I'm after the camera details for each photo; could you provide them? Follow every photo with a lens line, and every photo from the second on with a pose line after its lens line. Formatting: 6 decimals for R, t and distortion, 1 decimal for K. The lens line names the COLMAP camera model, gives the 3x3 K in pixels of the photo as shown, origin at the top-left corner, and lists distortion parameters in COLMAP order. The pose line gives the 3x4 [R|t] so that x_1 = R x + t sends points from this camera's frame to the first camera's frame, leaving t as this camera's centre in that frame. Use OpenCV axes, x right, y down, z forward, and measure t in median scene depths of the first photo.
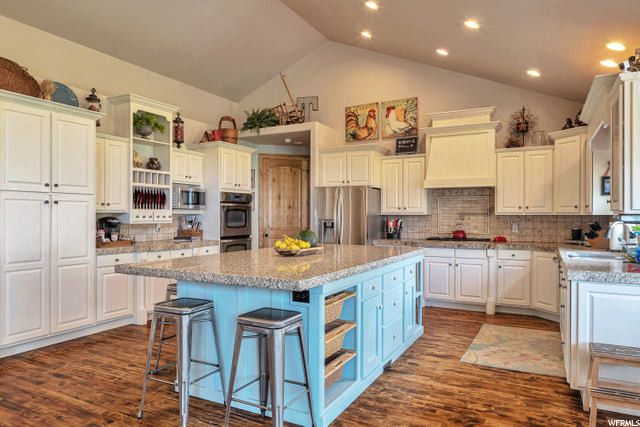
lens RADIAL K [[423.3, 0, 319.9], [0, 423.3, 213.9], [0, 0, 1]] dist [-0.002745, -0.000578]
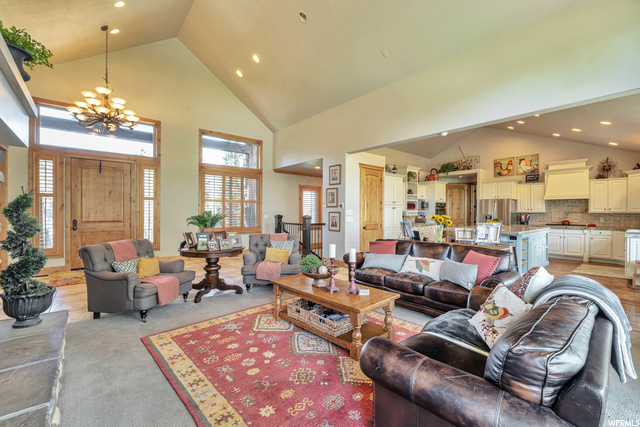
lens RADIAL K [[275.5, 0, 317.6], [0, 275.5, 212.0], [0, 0, 1]] dist [-0.005181, 0.000317]
pose [[0.928583, 0.002592, -0.371116, -0.272184], [-0.002215, 0.999997, 0.001440, -0.000875], [0.371118, -0.000515, 0.928586, -0.625664]]
